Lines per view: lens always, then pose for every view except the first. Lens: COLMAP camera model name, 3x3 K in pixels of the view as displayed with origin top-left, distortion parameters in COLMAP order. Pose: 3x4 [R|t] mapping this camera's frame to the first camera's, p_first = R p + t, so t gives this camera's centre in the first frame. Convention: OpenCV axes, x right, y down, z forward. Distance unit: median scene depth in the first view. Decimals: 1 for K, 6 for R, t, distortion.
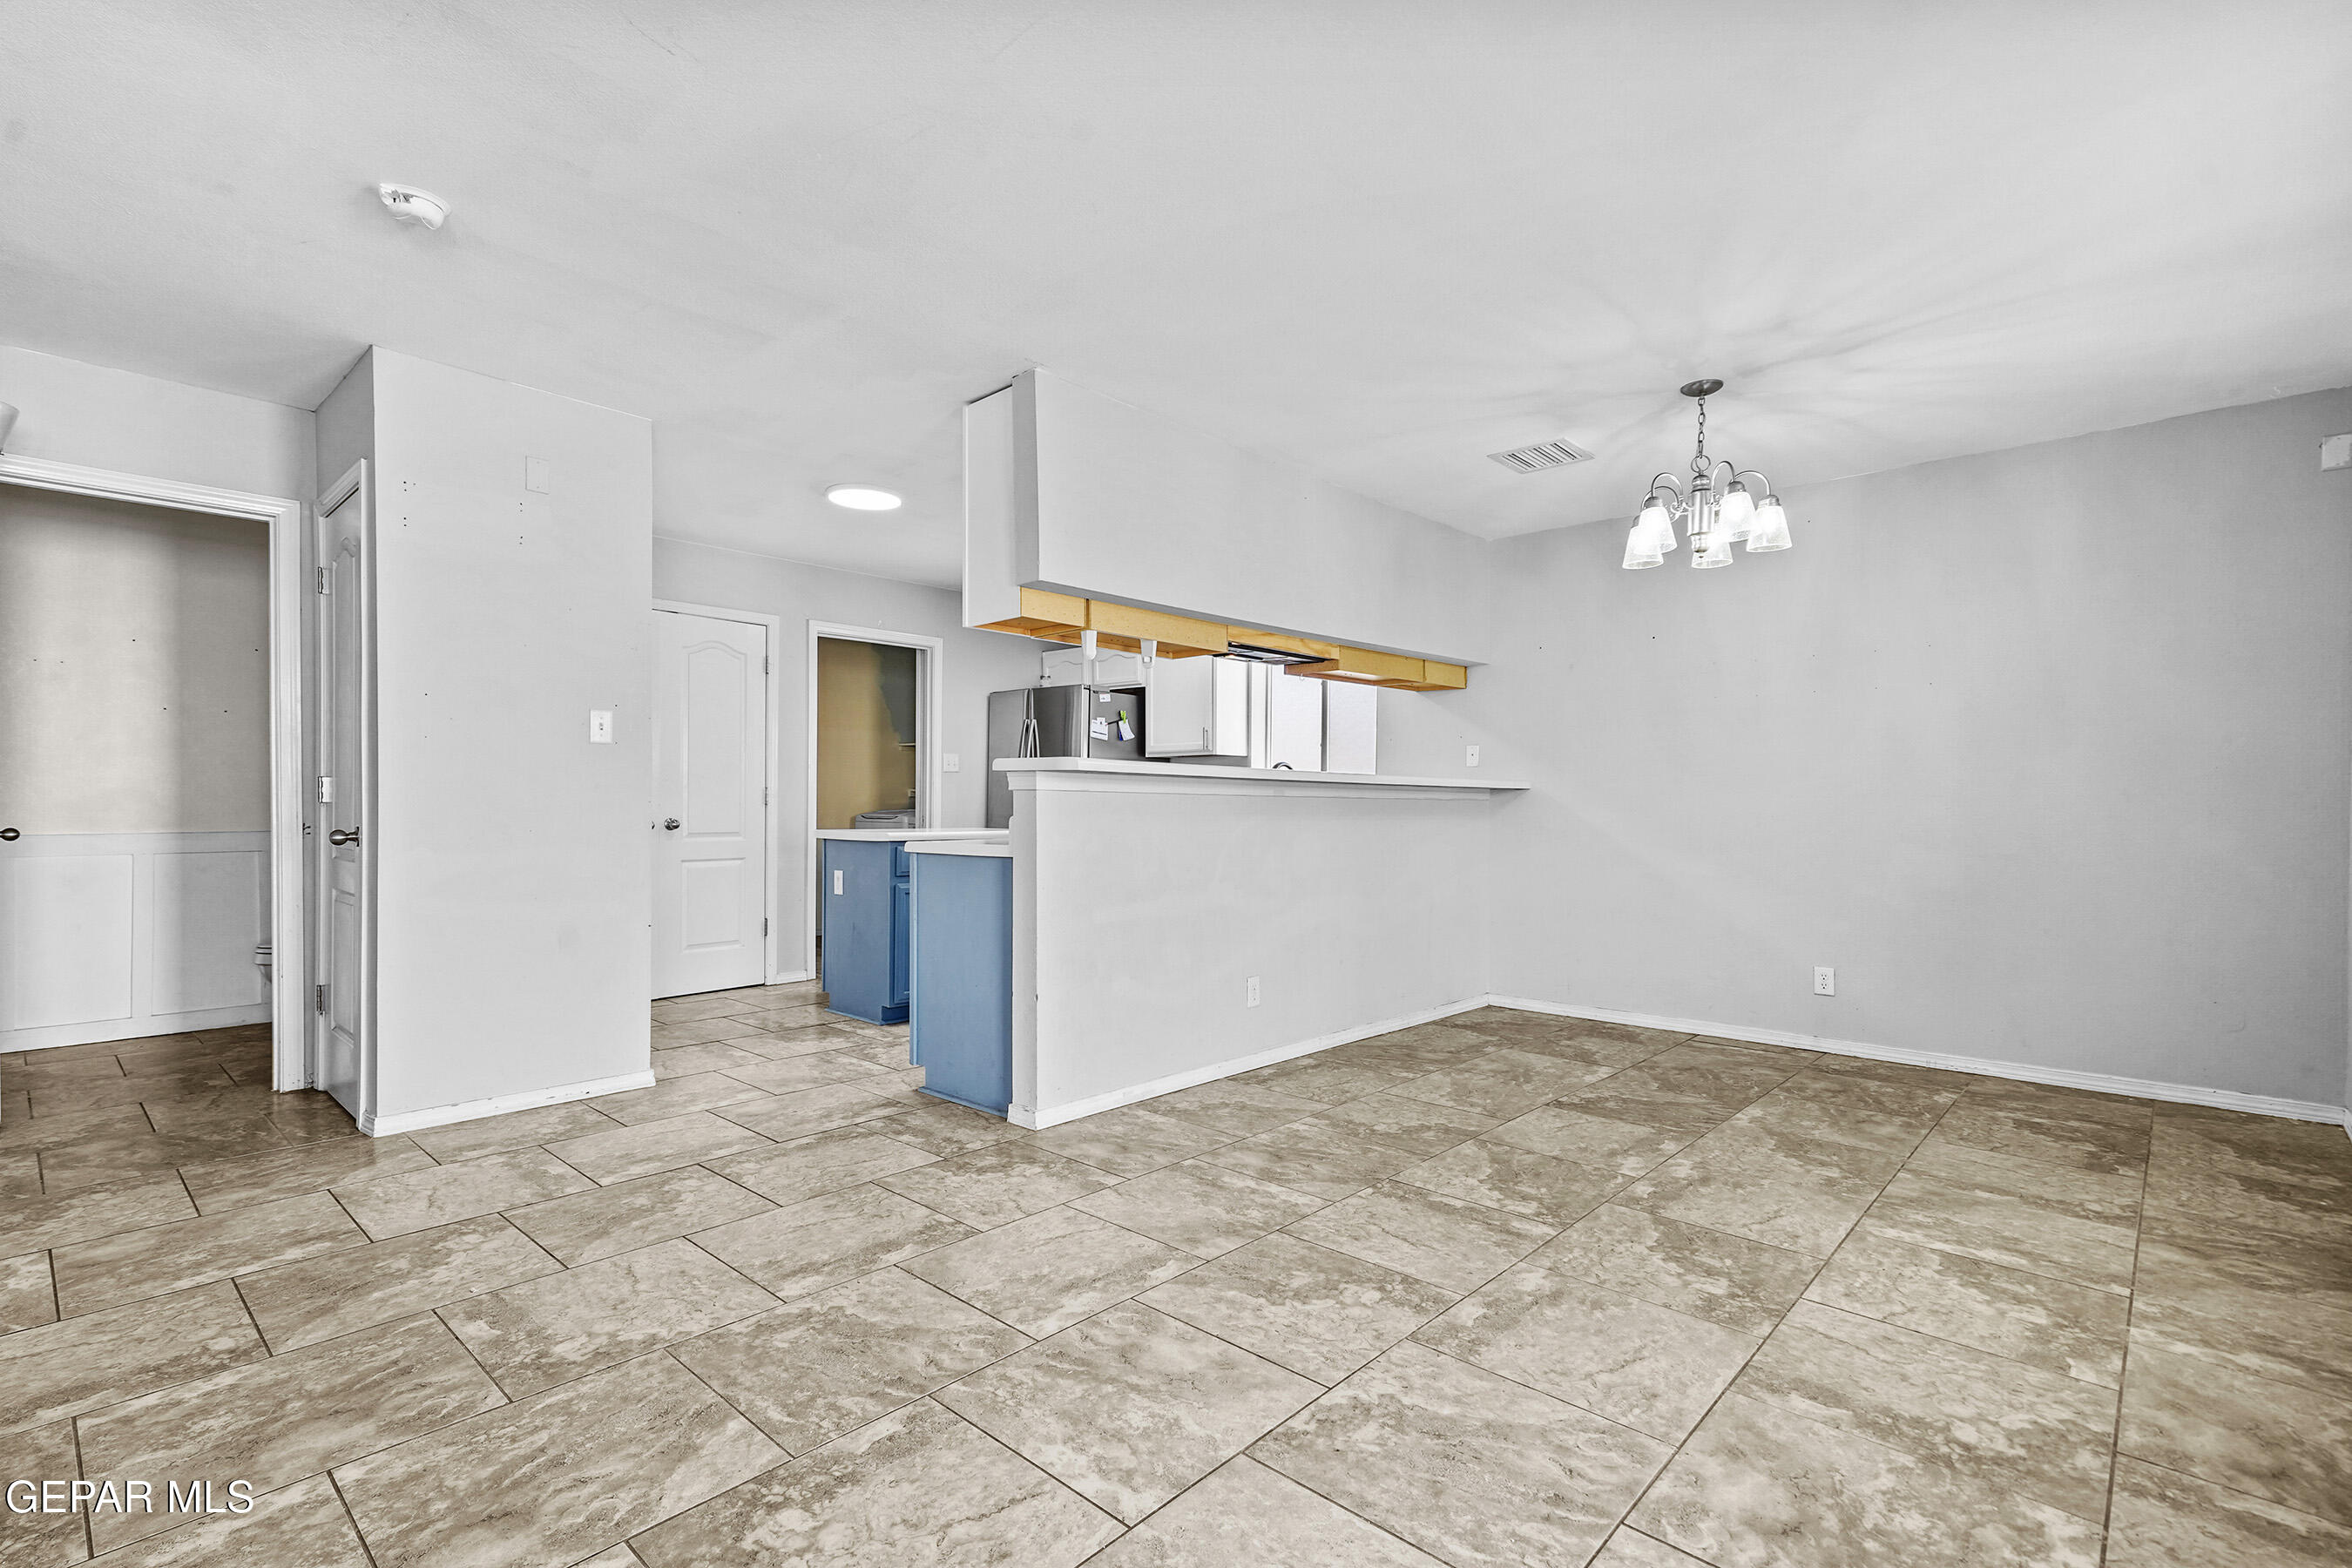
lens RADIAL K [[1083.9, 0, 1163.9], [0, 1083.9, 800.4], [0, 0, 1]] dist [0.013594, 0.001261]
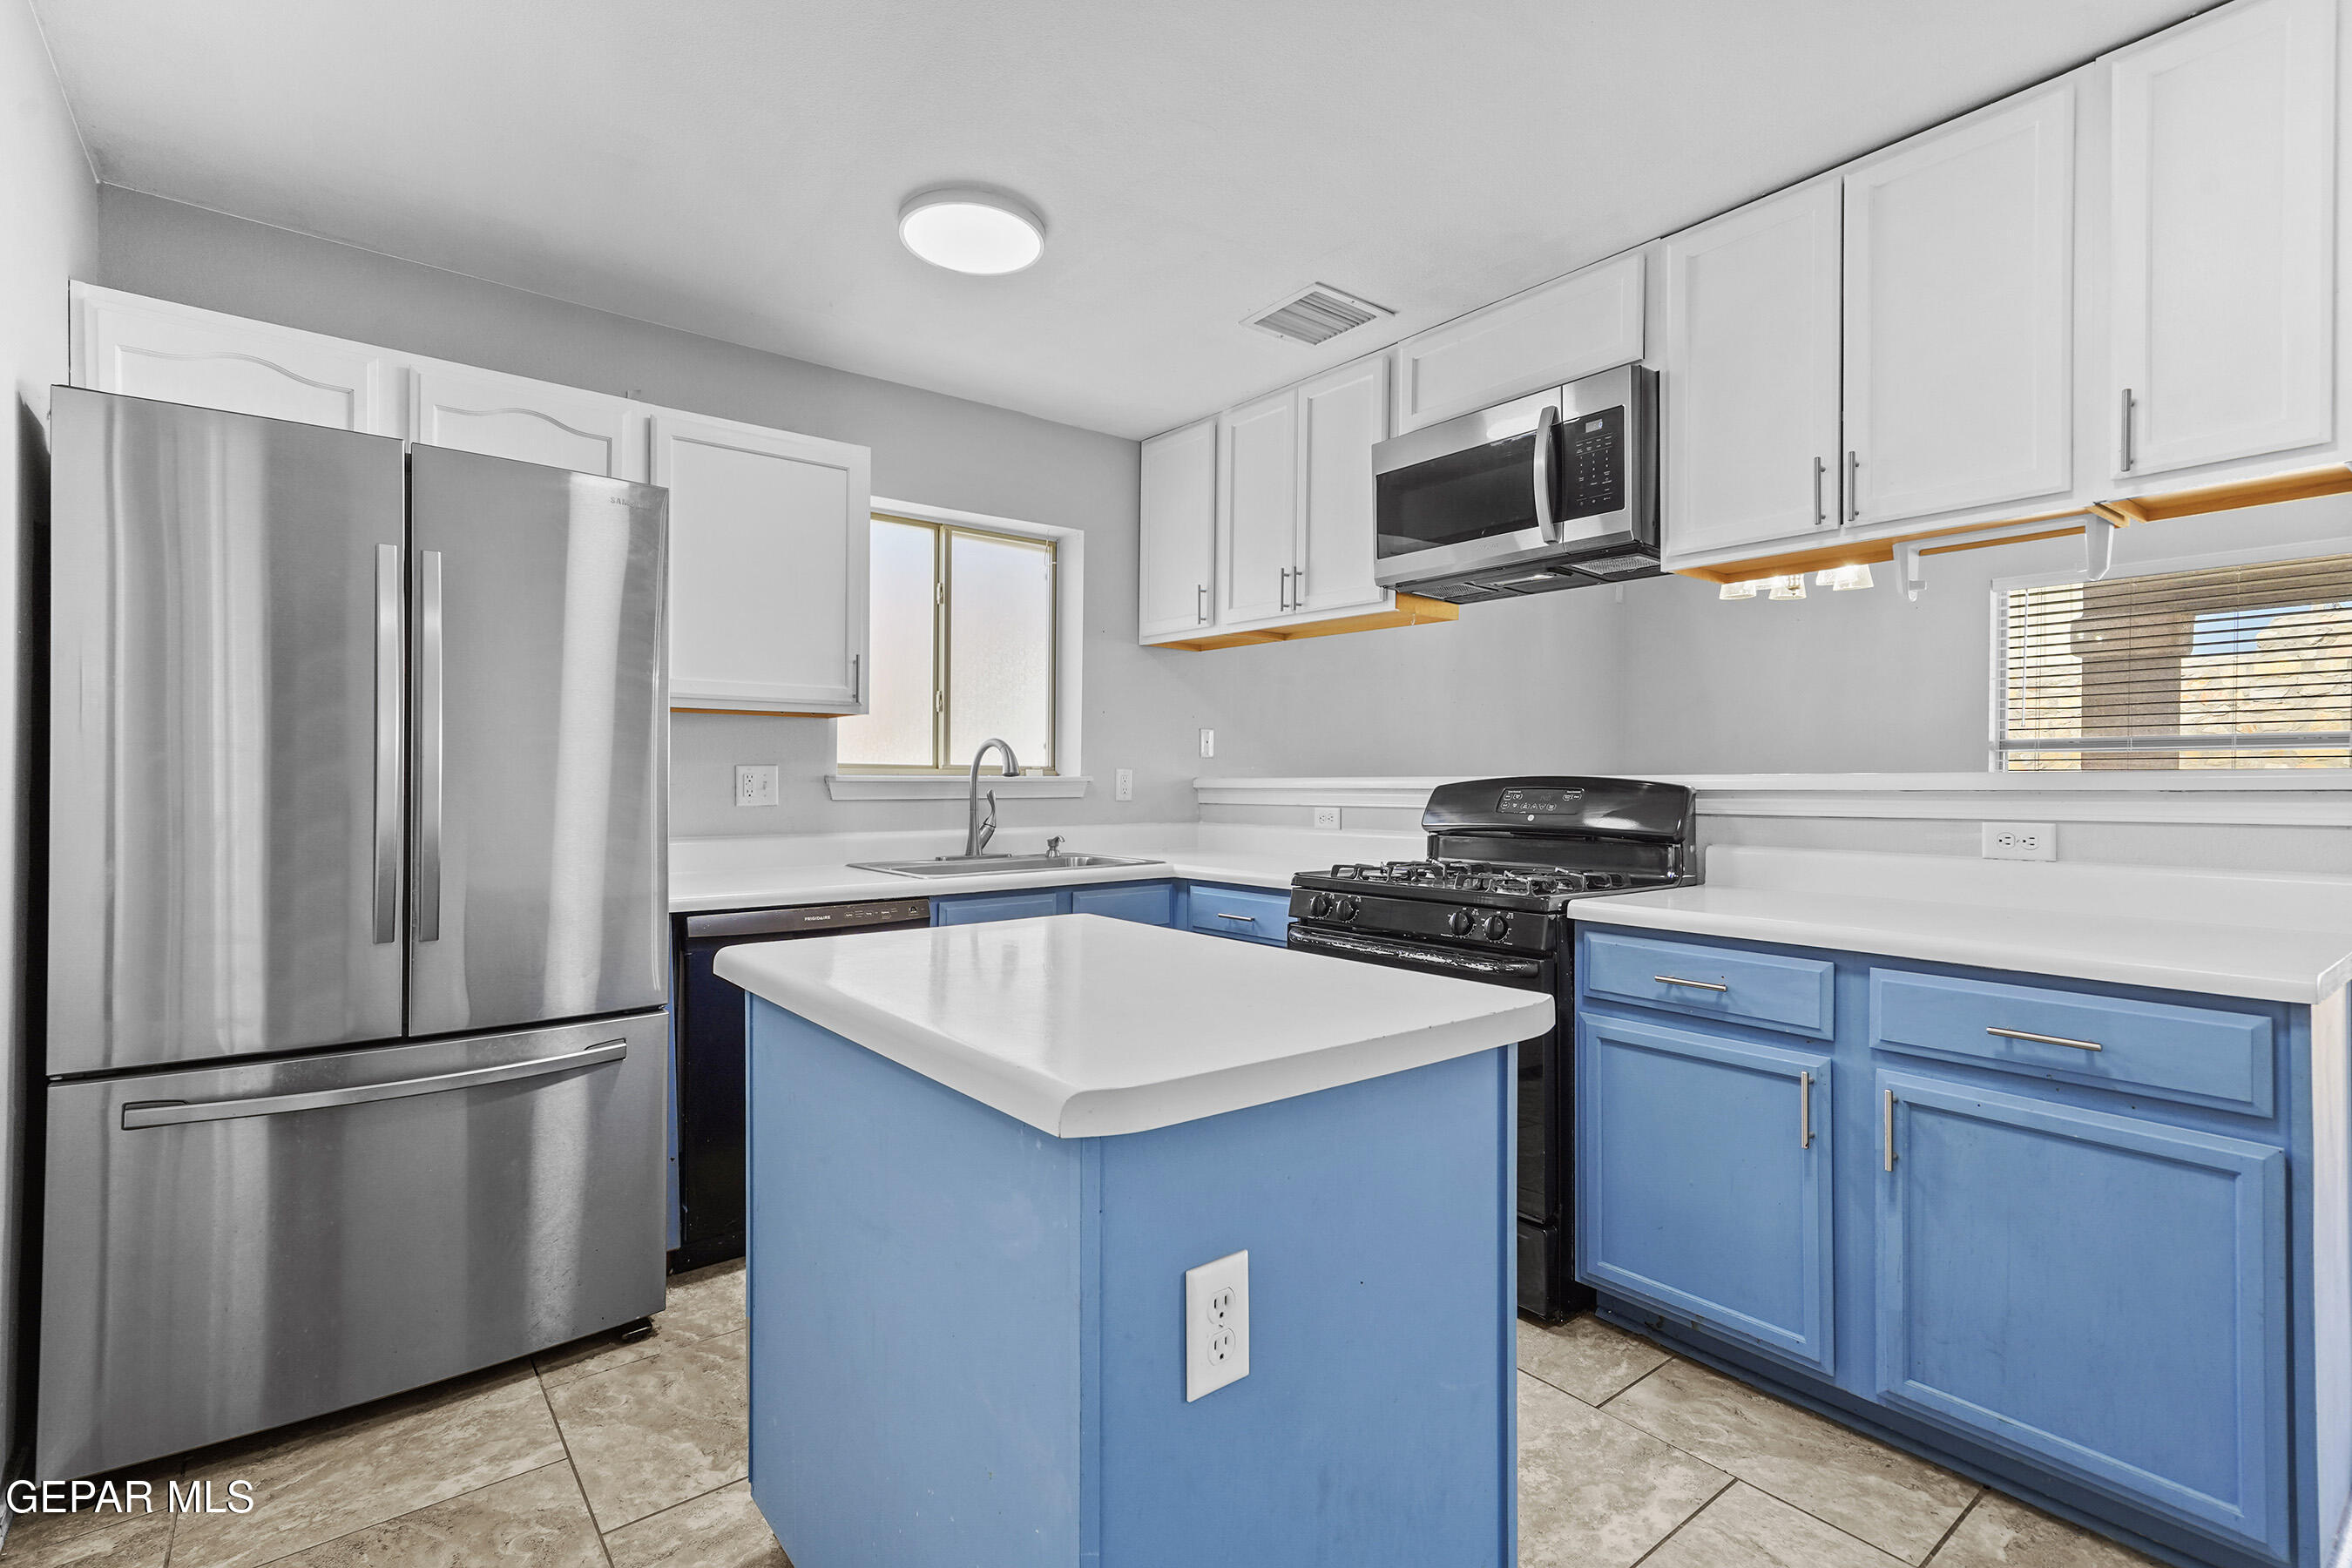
lens RADIAL K [[1085.0, 0, 1174.9], [0, 1085.0, 777.6], [0, 0, 1]] dist [0.013663, 0.000006]
pose [[0.148850, -0.002102, 0.988858, -0.813420], [-0.005478, 0.999981, 0.002950, -0.035769], [-0.988845, -0.005856, 0.148835, 1.628042]]
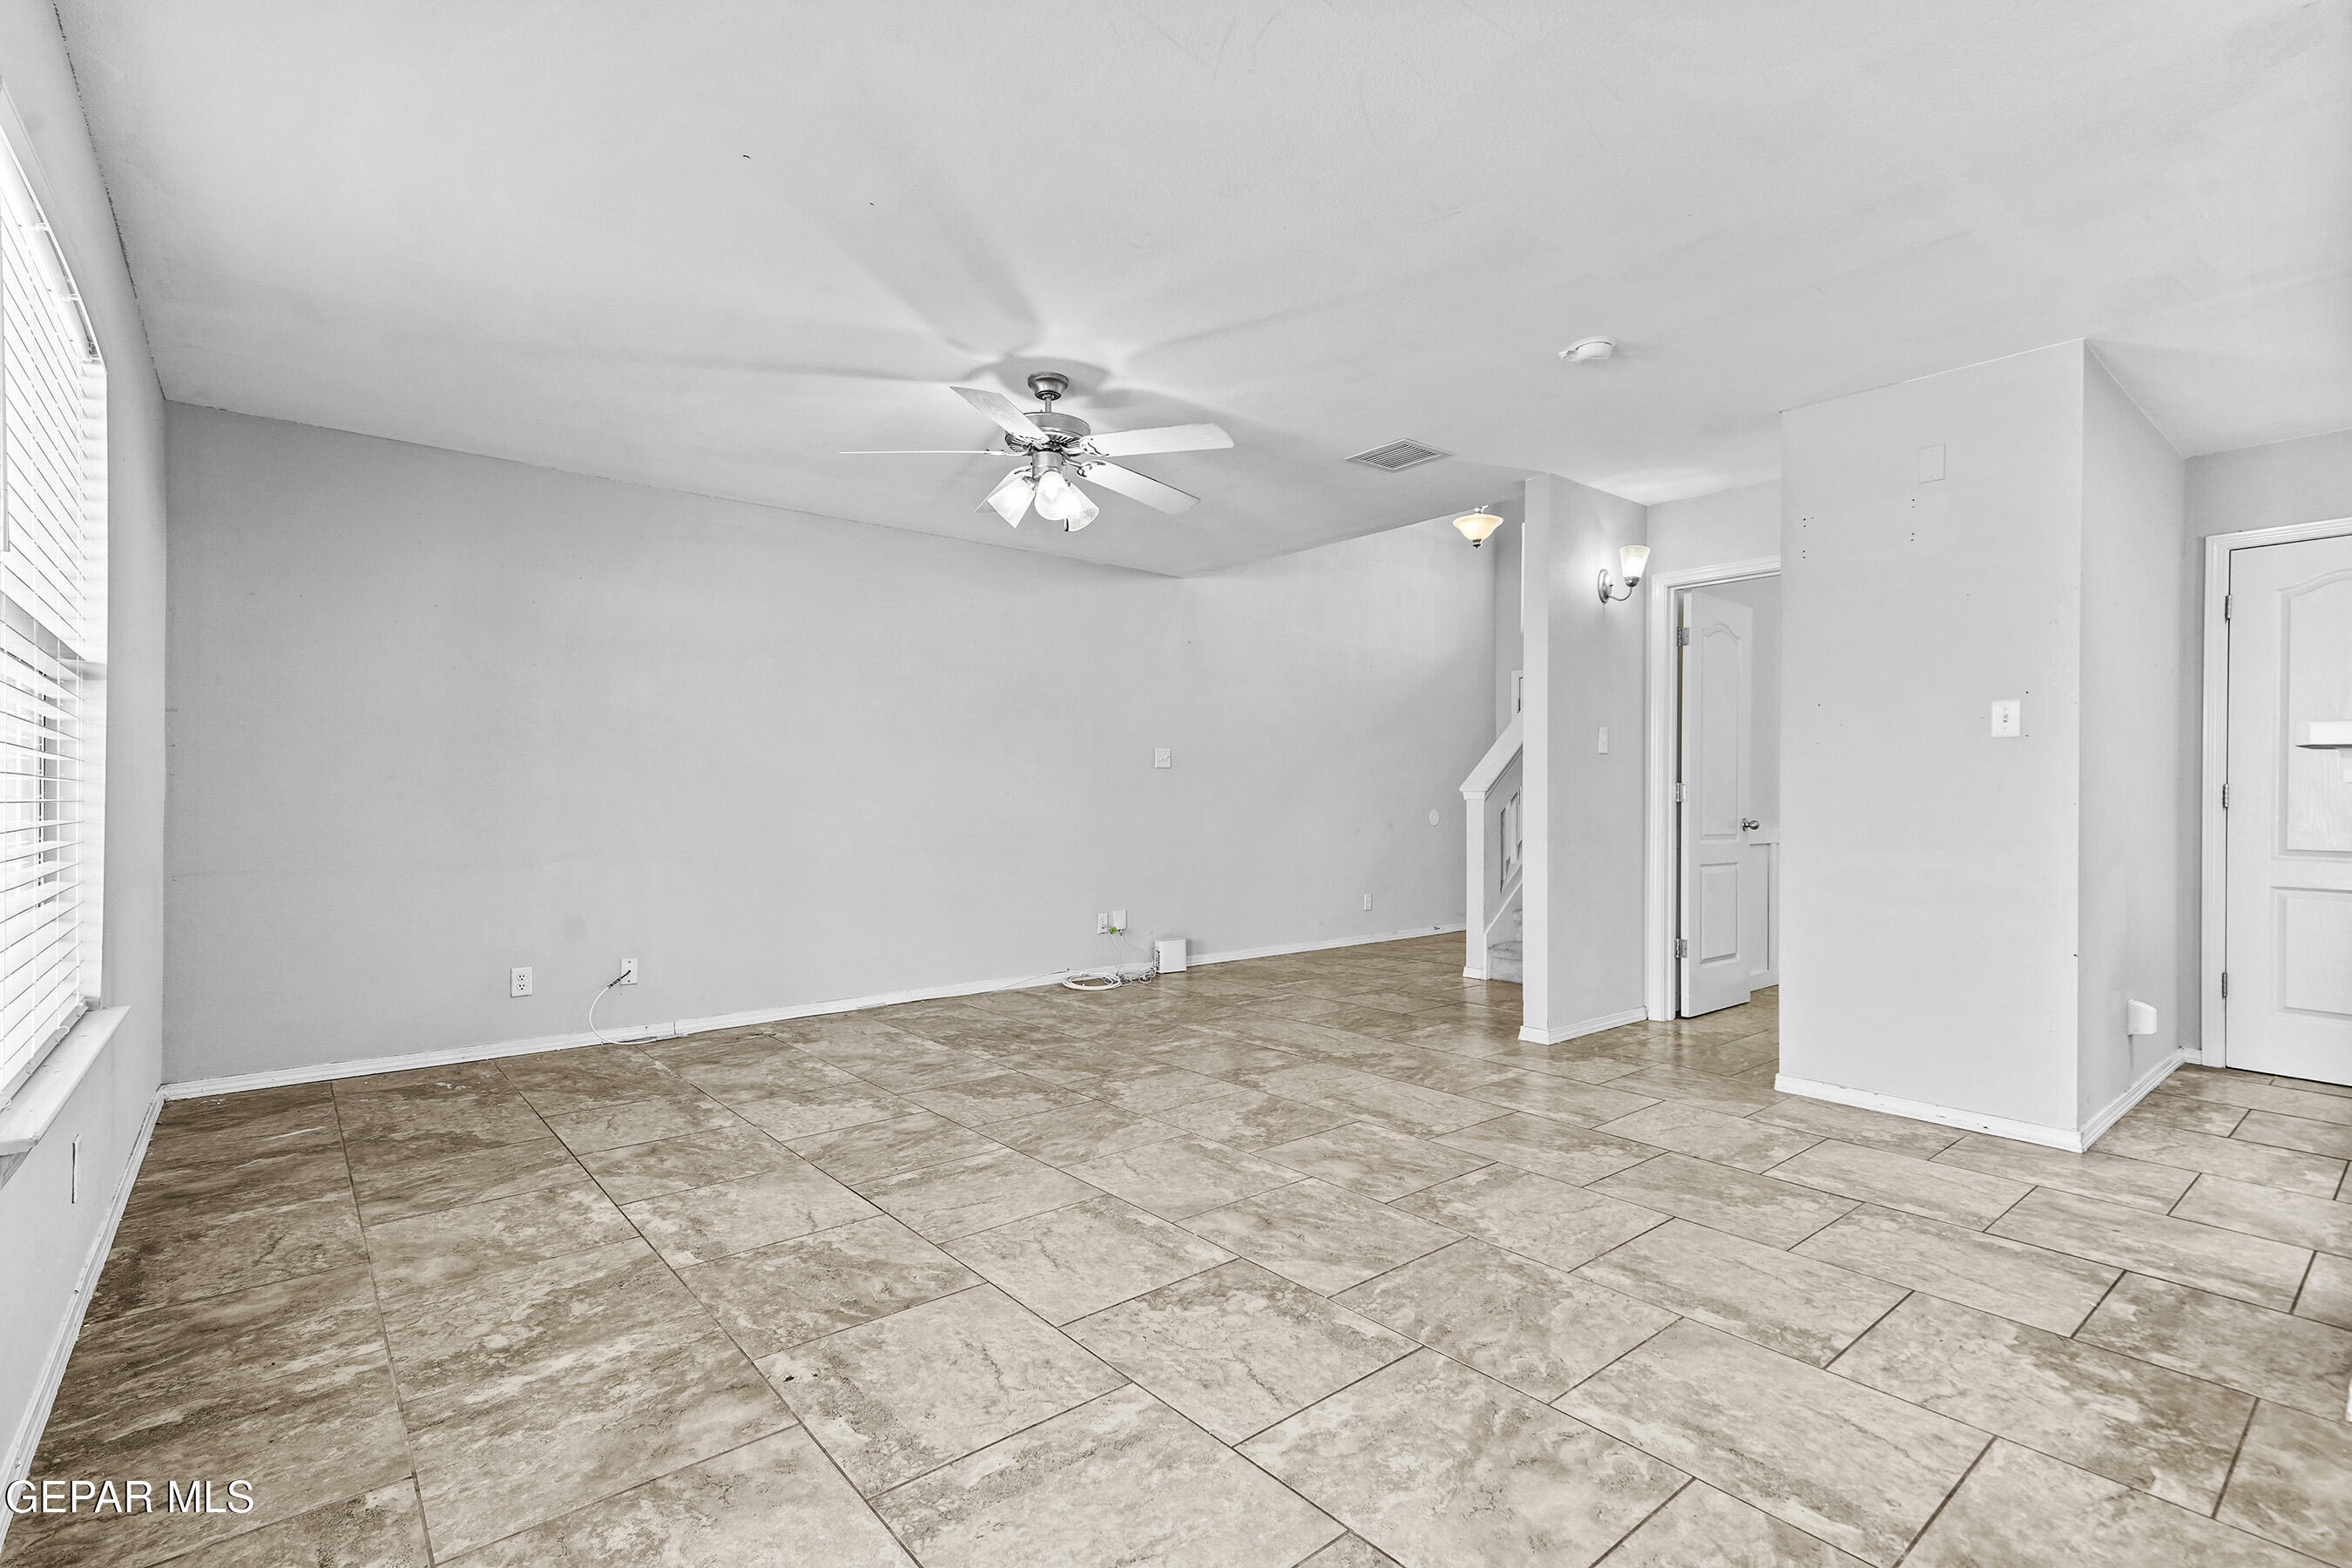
lens RADIAL K [[1079.7, 0, 1173.1], [0, 1079.7, 803.9], [0, 0, 1]] dist [0.013143, 0.000631]
pose [[-0.126277, 0.003722, -0.991988, 0.524398], [-0.005369, 0.999976, 0.004436, 0.001056], [0.991980, 0.005886, -0.126254, 0.523434]]
